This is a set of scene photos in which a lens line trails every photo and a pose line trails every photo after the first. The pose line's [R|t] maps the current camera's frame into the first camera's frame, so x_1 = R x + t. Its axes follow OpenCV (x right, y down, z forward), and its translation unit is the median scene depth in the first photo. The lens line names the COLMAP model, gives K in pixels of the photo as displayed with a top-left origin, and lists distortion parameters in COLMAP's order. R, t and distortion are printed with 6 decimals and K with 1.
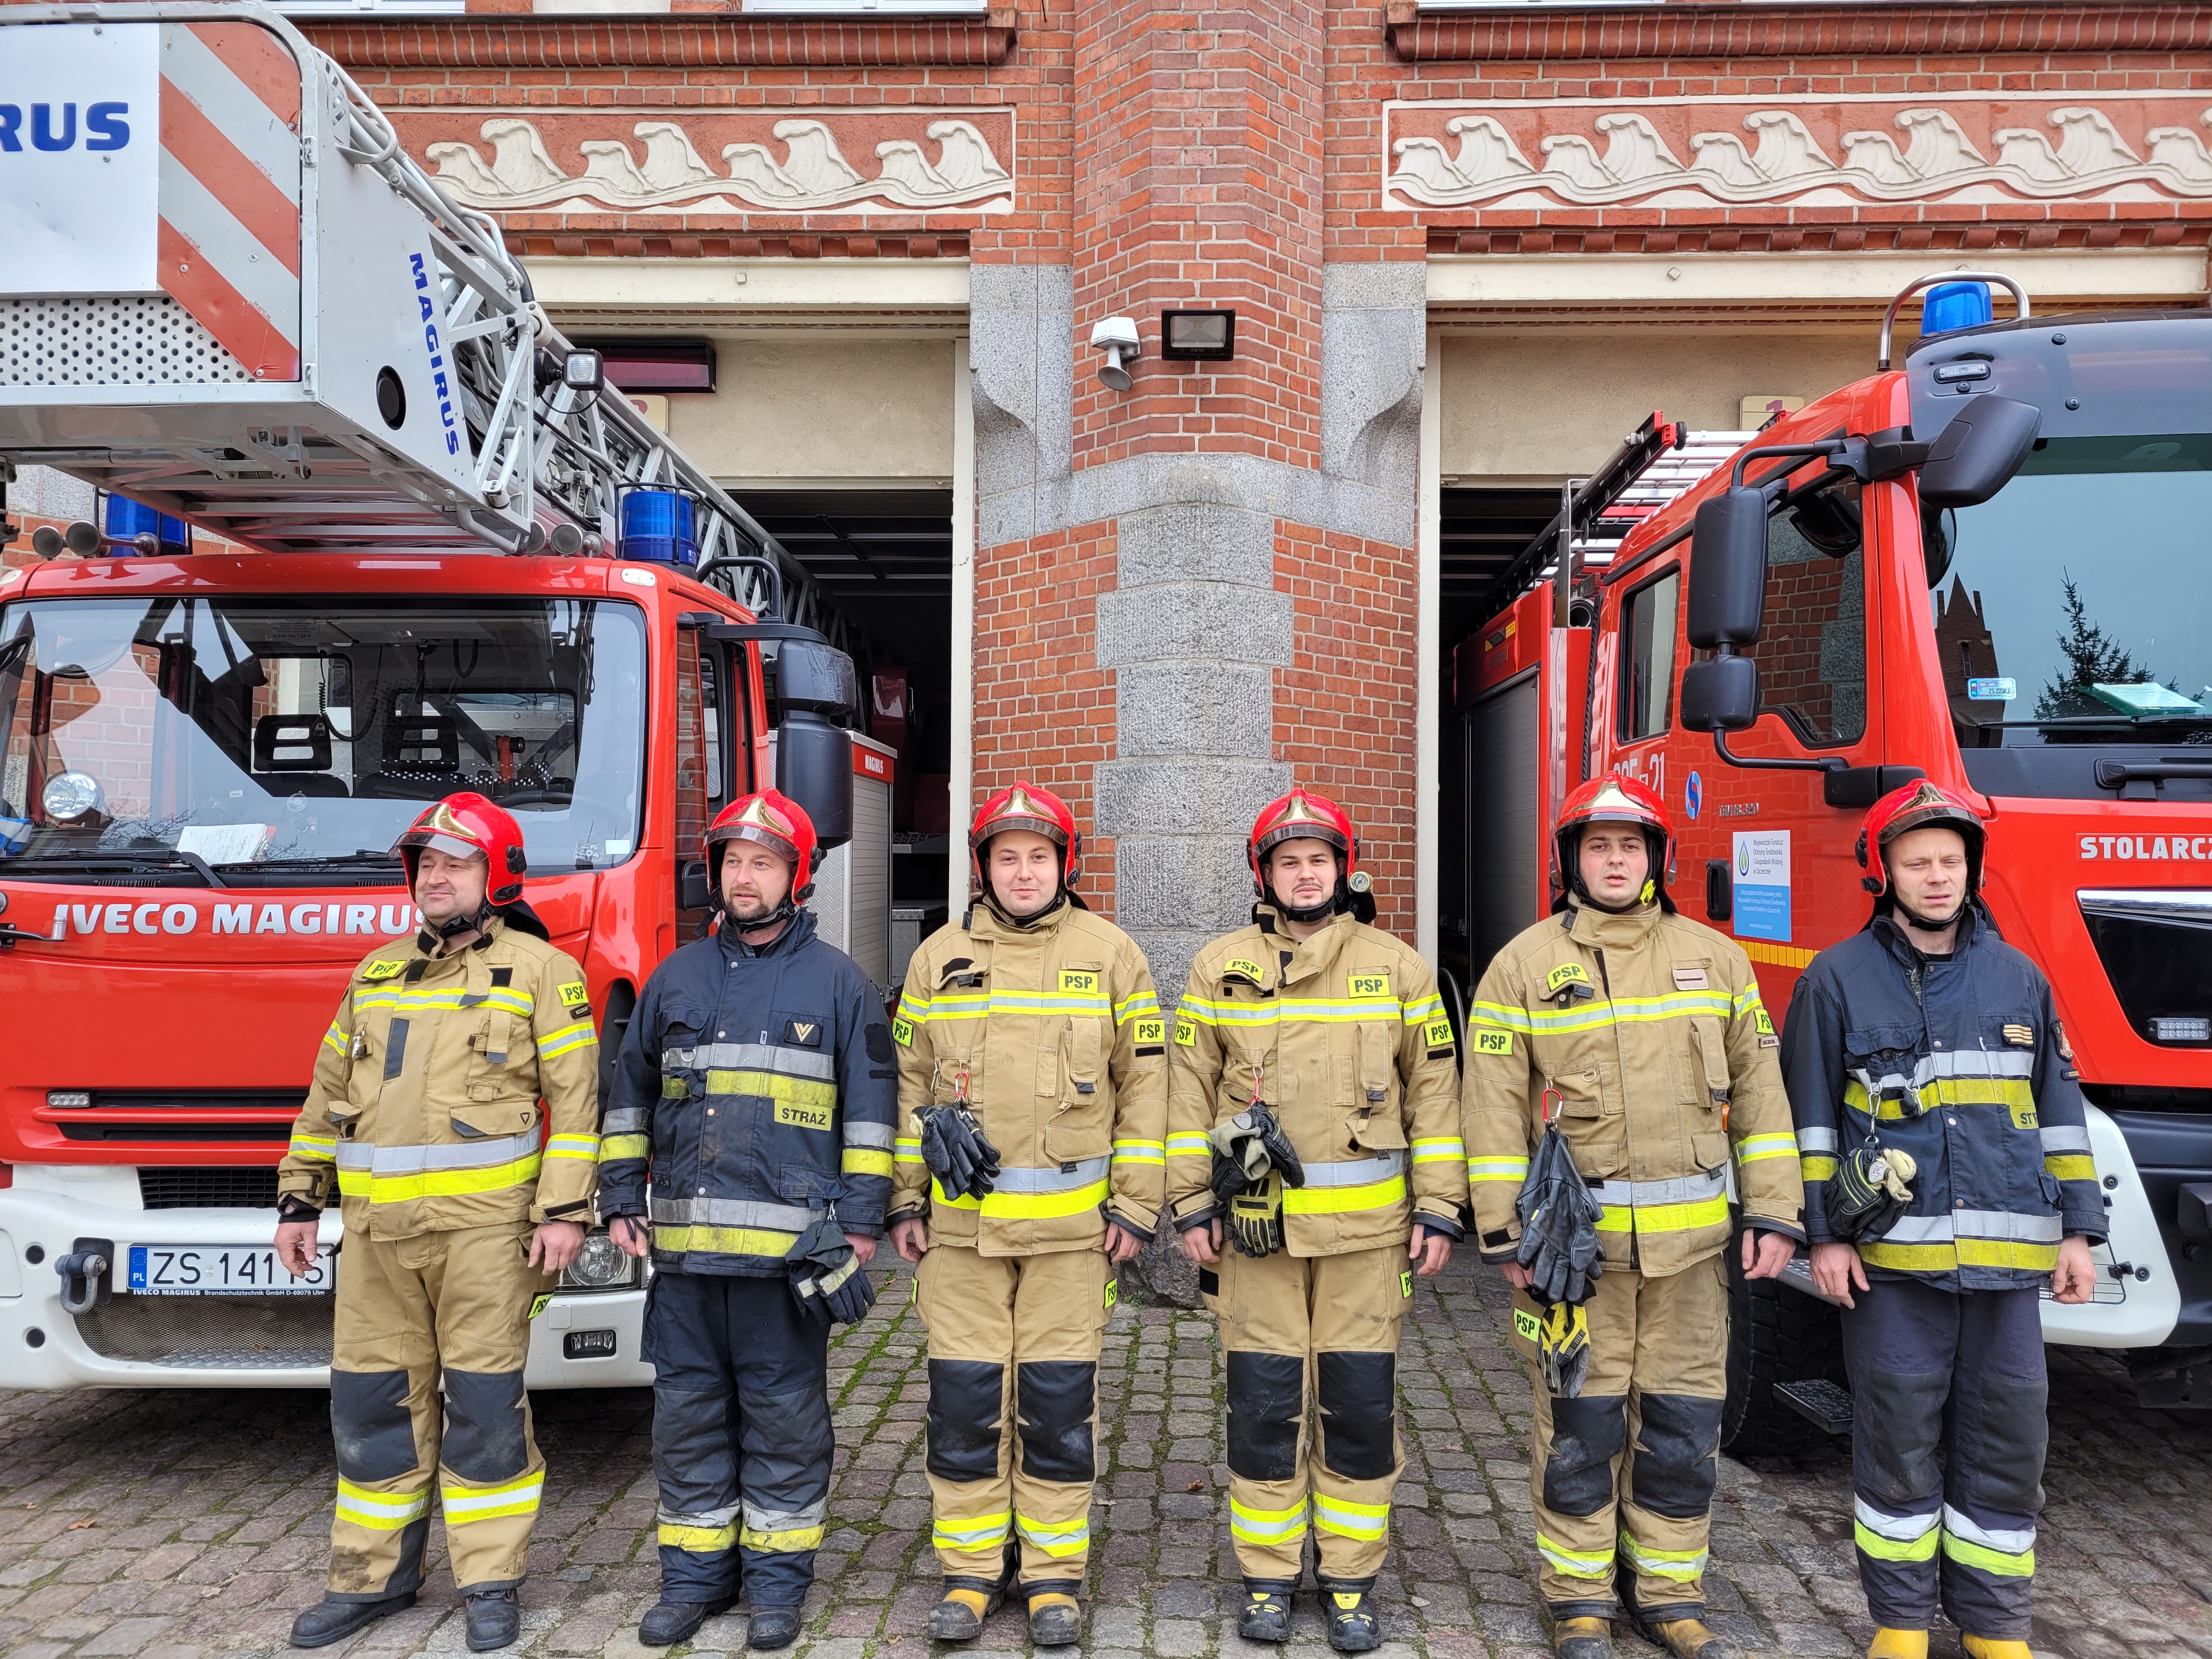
lens RADIAL K [[1655.8, 0, 1123.7], [0, 1655.8, 825.0], [0, 0, 1]] dist [0.065660, -0.058590]
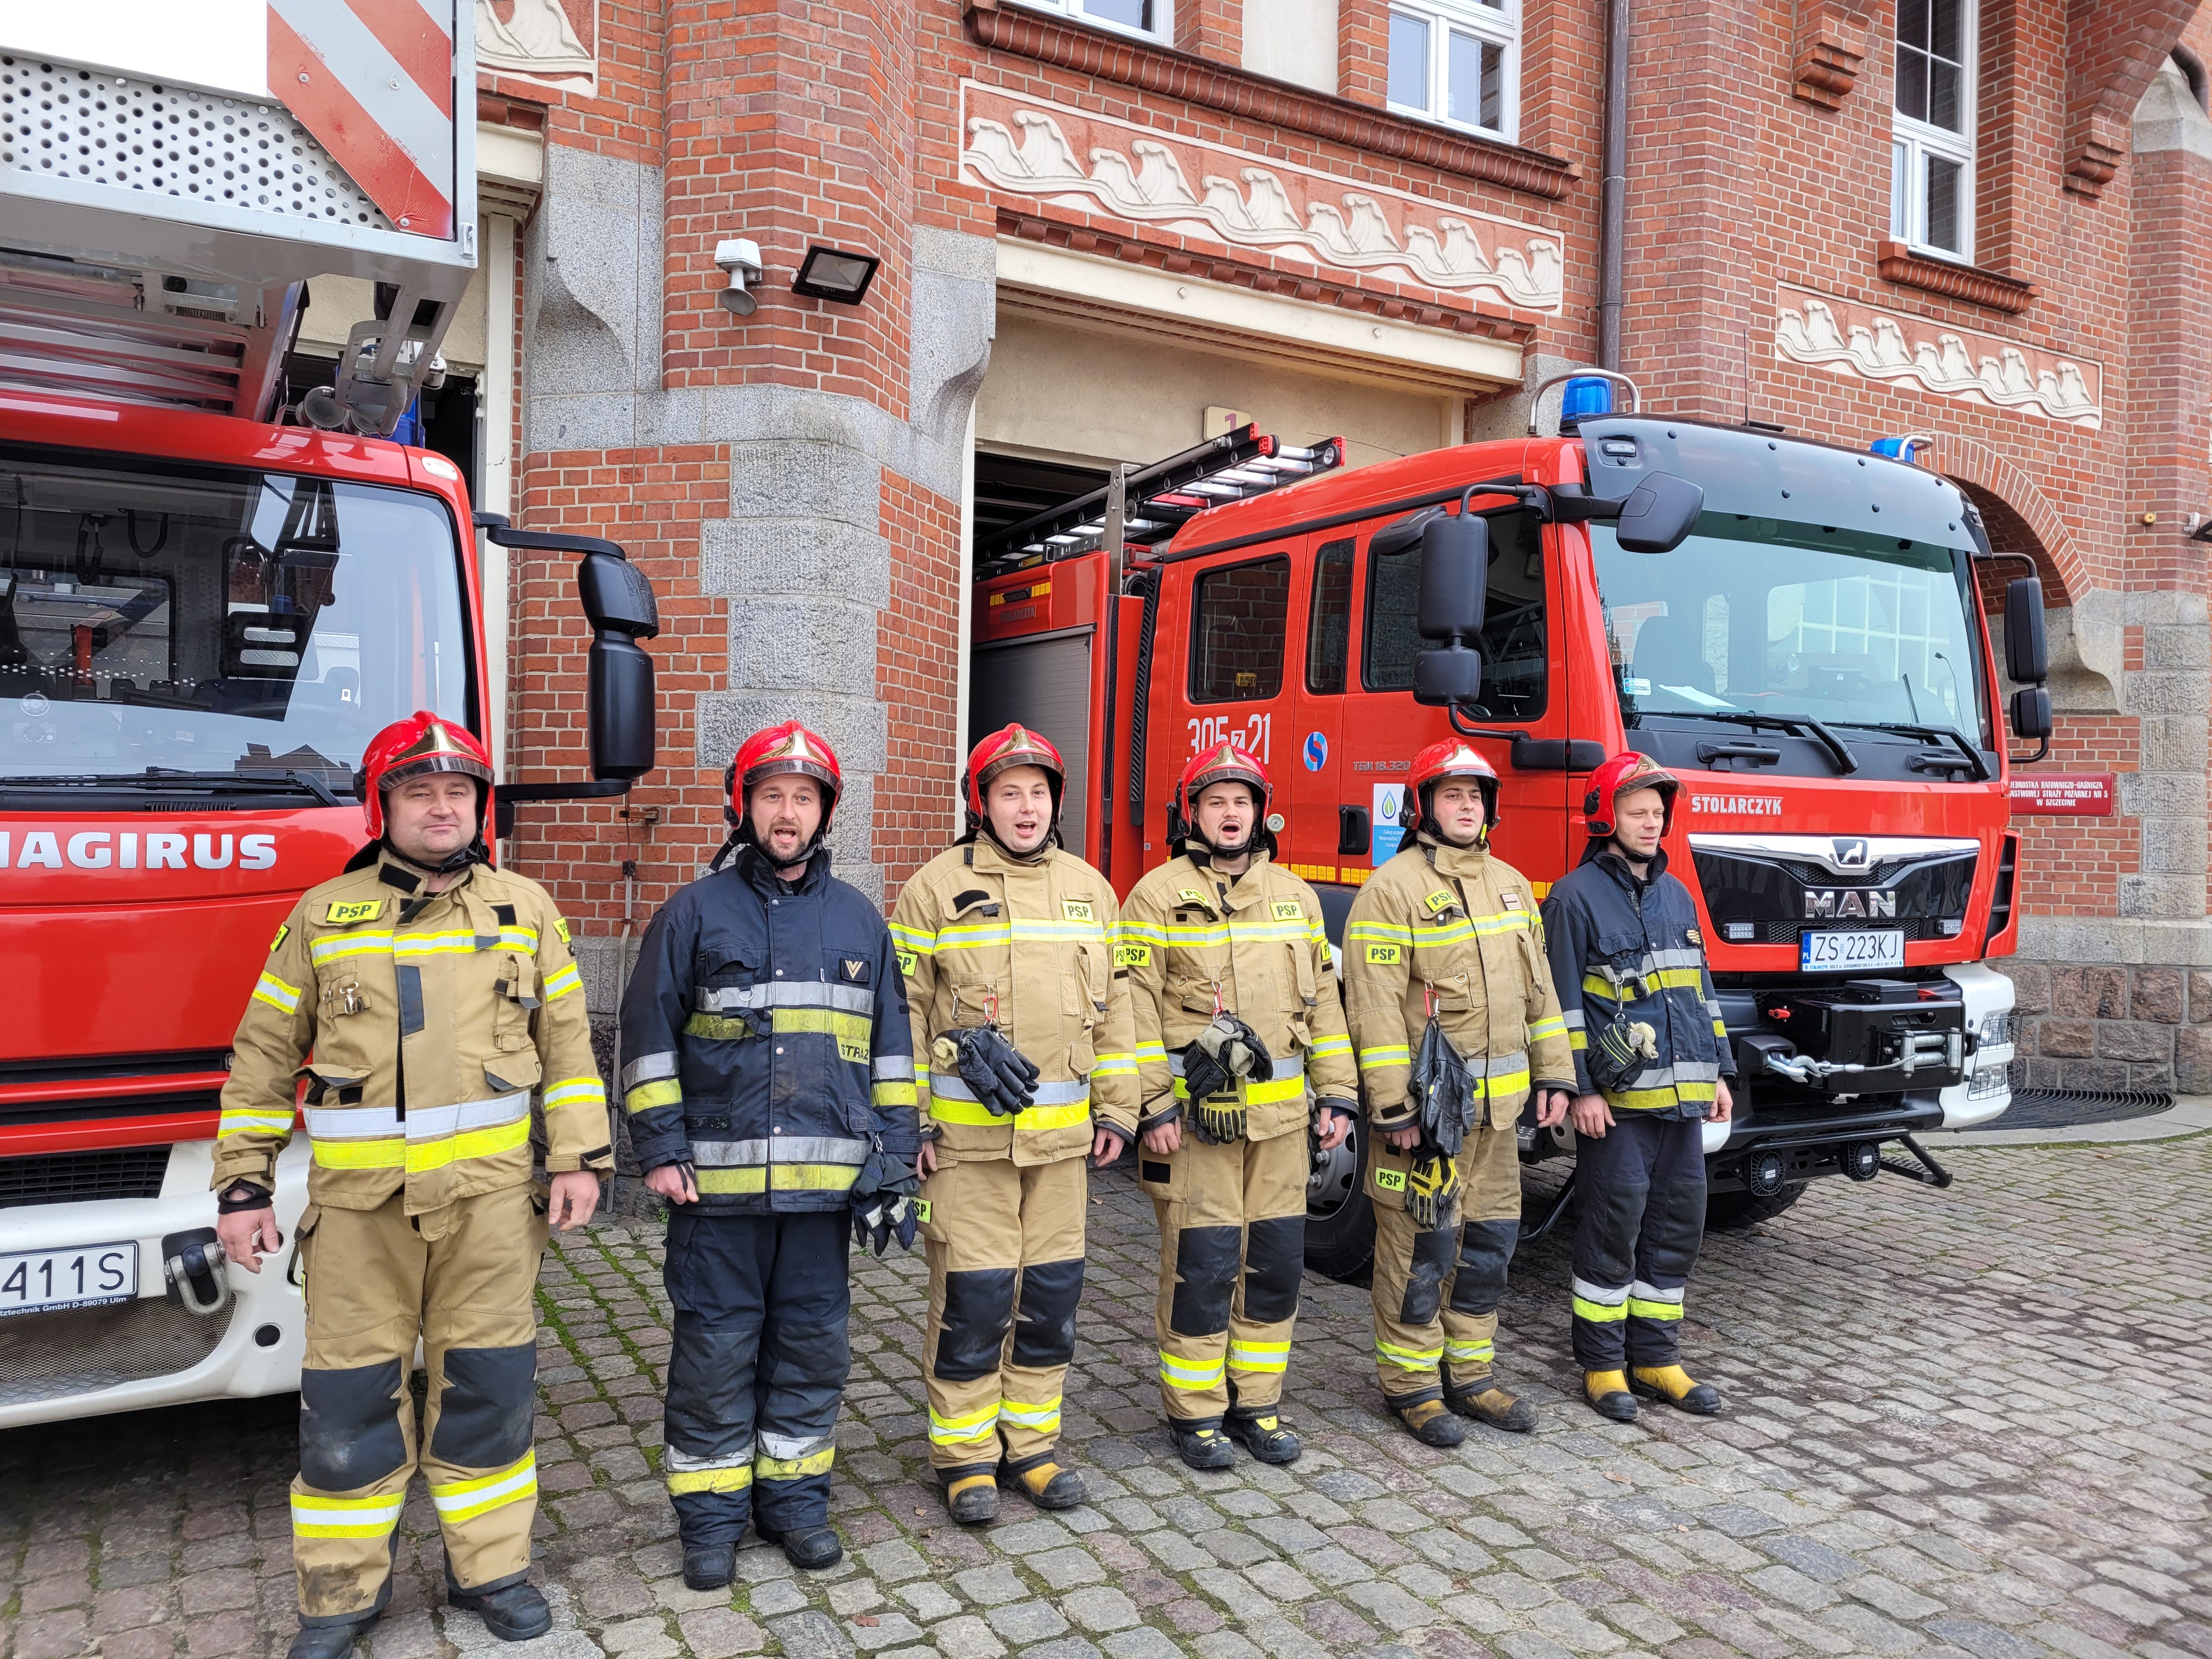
lens RADIAL K [[1655.8, 0, 1118.7], [0, 1655.8, 817.1], [0, 0, 1]] dist [0.065660, -0.058590]
pose [[0.857453, 0.013540, 0.514385, -0.316754], [-0.032701, 0.999067, 0.028214, 0.000268], [-0.513523, -0.041013, 0.857095, 0.028373]]
